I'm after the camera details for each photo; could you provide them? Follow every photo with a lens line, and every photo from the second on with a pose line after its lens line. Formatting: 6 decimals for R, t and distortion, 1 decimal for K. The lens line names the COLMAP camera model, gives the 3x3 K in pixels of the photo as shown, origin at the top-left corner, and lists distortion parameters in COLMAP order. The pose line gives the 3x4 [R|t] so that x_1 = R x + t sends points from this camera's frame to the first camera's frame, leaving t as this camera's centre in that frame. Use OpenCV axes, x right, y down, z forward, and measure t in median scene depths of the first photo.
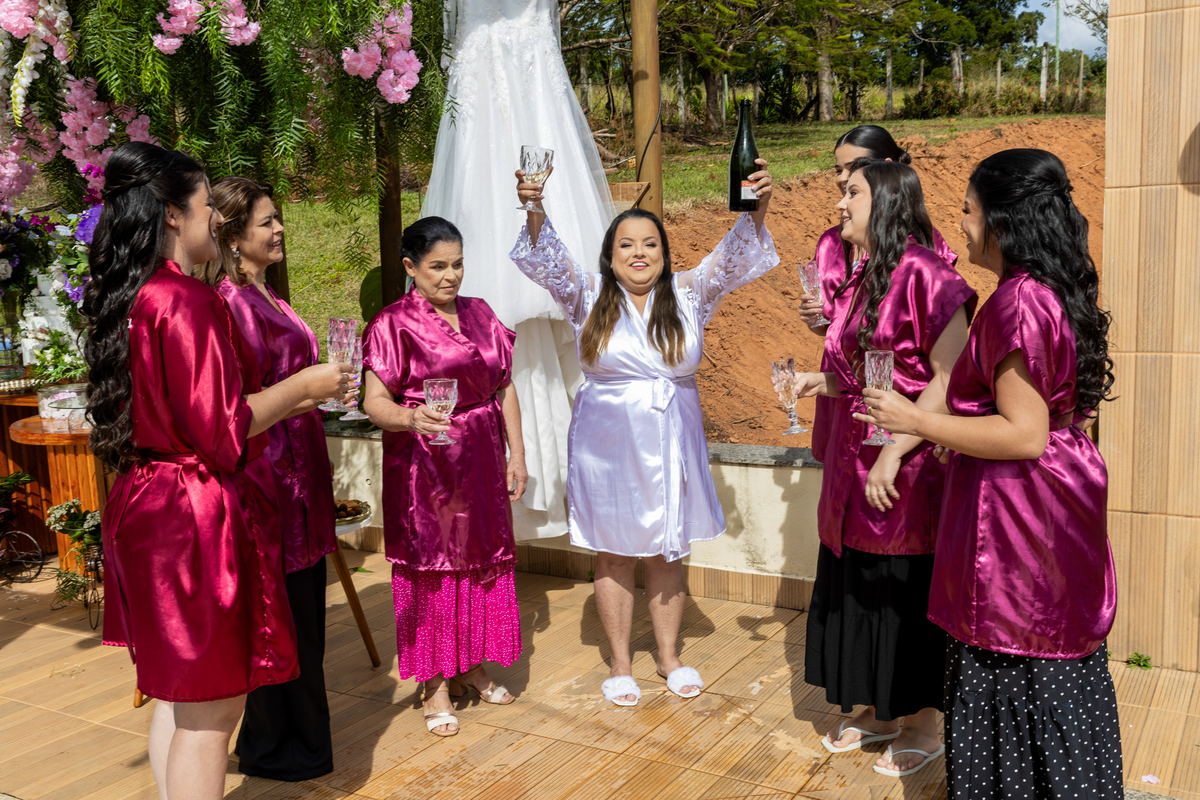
lens RADIAL K [[1203.7, 0, 600.0], [0, 1203.7, 400.0], [0, 0, 1]] dist [0.027231, 0.003856]
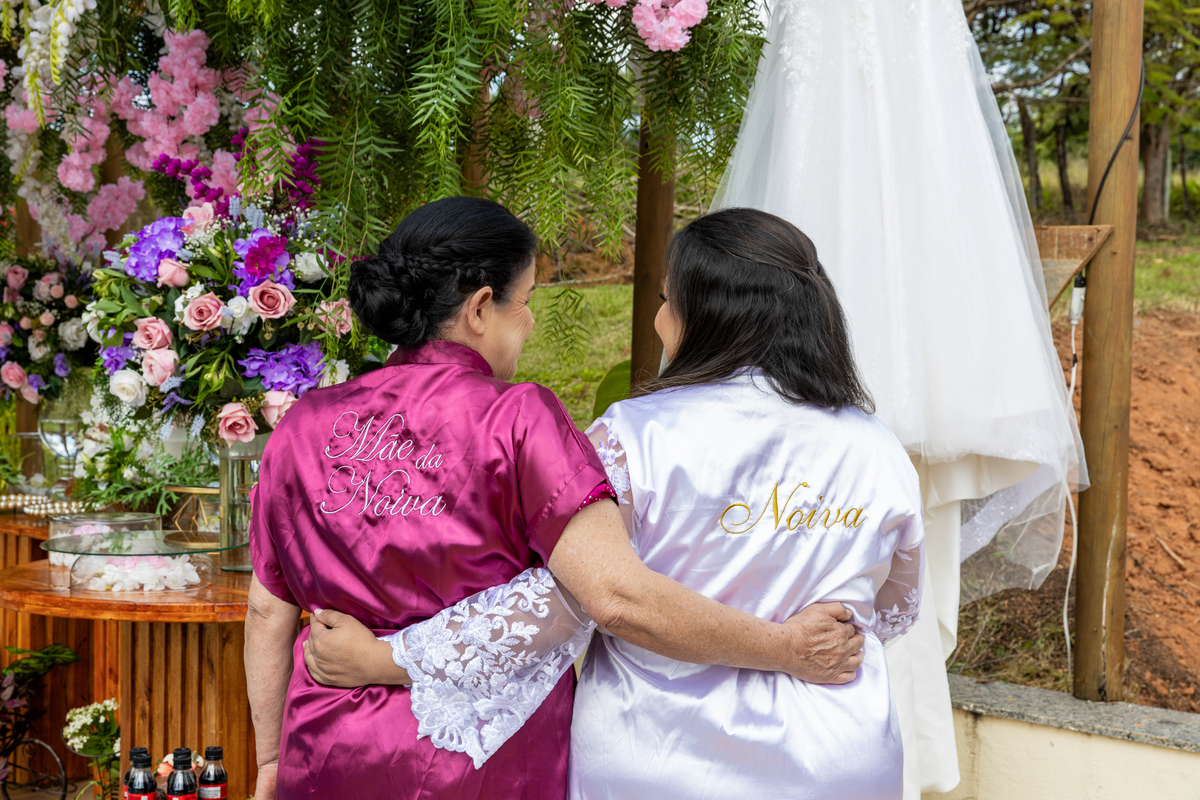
lens RADIAL K [[1621.0, 0, 602.4], [0, 1621.0, 400.7], [0, 0, 1]] dist [0.001544, 0.059582]
pose [[0.974254, 0.061292, -0.216962, -0.019335], [-0.085345, 0.990984, -0.103280, -0.005248], [0.208676, 0.119138, 0.970701, 0.230745]]
